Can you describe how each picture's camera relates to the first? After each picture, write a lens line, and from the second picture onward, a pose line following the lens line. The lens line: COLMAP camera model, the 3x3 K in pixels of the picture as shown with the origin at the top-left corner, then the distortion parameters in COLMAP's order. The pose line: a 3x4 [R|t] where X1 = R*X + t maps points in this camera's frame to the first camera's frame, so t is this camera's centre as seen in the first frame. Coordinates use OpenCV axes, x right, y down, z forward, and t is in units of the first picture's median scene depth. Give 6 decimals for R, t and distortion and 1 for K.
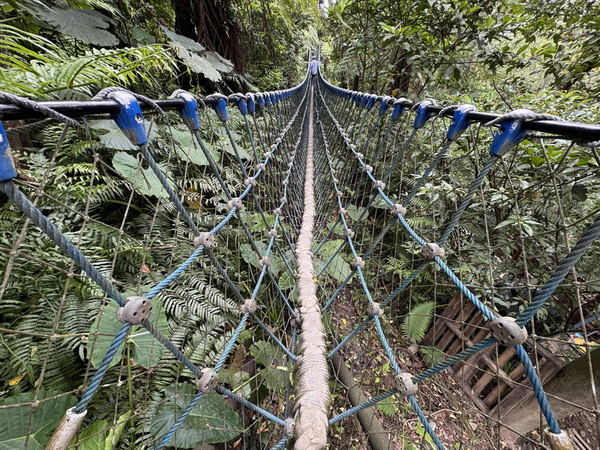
lens RADIAL K [[240.5, 0, 299.4], [0, 240.5, 225.6], [0, 0, 1]] dist [-0.001116, -0.000187]
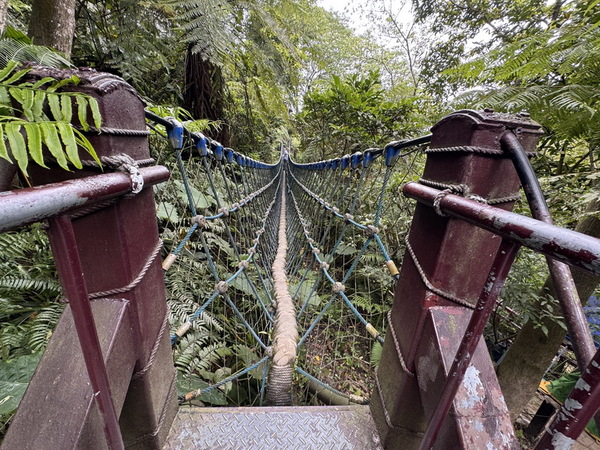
lens RADIAL K [[240.5, 0, 300.5], [0, 240.5, 224.6], [0, 0, 1]] dist [-0.001116, -0.000187]
pose [[0.993569, -0.001460, 0.113223, -0.004558], [0.035769, 0.952764, -0.301598, 0.131044], [-0.107434, 0.303708, 0.946689, -0.133781]]
